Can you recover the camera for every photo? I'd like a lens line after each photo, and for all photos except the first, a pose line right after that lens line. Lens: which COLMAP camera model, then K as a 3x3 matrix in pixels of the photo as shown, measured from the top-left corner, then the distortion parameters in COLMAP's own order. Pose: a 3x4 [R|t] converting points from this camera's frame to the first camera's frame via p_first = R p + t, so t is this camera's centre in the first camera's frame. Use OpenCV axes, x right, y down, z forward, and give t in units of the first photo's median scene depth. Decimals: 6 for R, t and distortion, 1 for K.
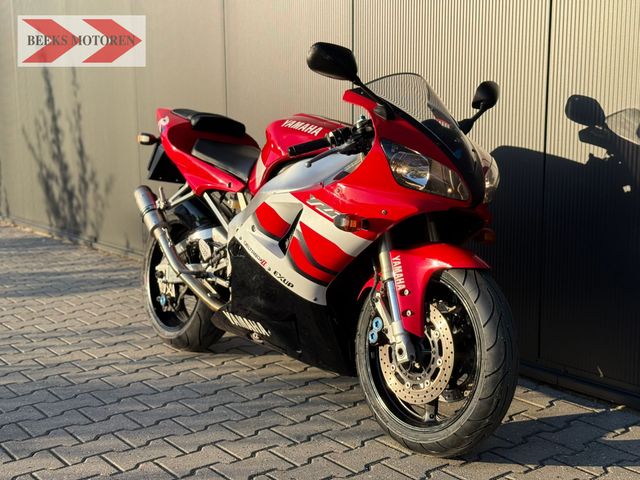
lens RADIAL K [[897.4, 0, 320.0], [0, 897.4, 240.0], [0, 0, 1]] dist [0.105583, -0.033386]
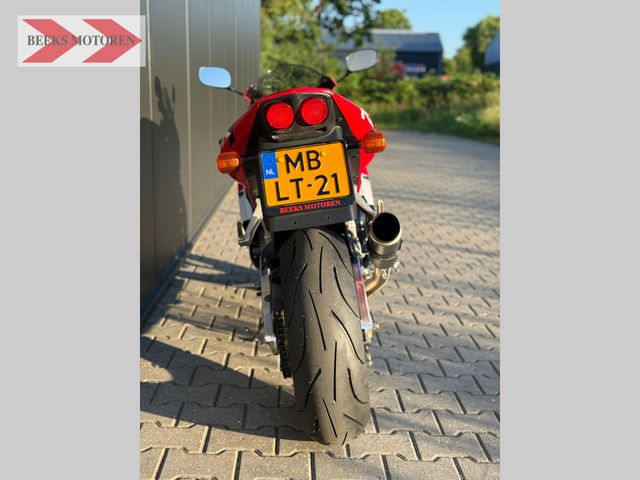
lens RADIAL K [[677.6, 0, 320.0], [0, 677.6, 240.0], [0, 0, 1]] dist [0.091652, -0.000970]
pose [[-0.817855, -0.143446, 0.557258, -1.435770], [0.060967, 0.941377, 0.331801, -0.686728], [-0.572186, 0.305340, -0.761164, 4.644661]]
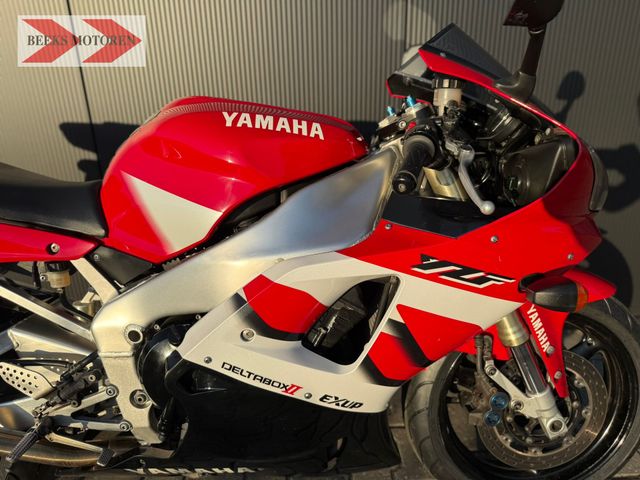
lens RADIAL K [[450.5, 0, 320.0], [0, 450.5, 240.0], [0, 0, 1]] dist [0.042221, -0.072644]
pose [[0.604535, -0.280628, 0.745510, -0.224309], [0.140762, 0.958796, 0.246771, -0.121811], [-0.784043, -0.044242, 0.619128, 0.806217]]
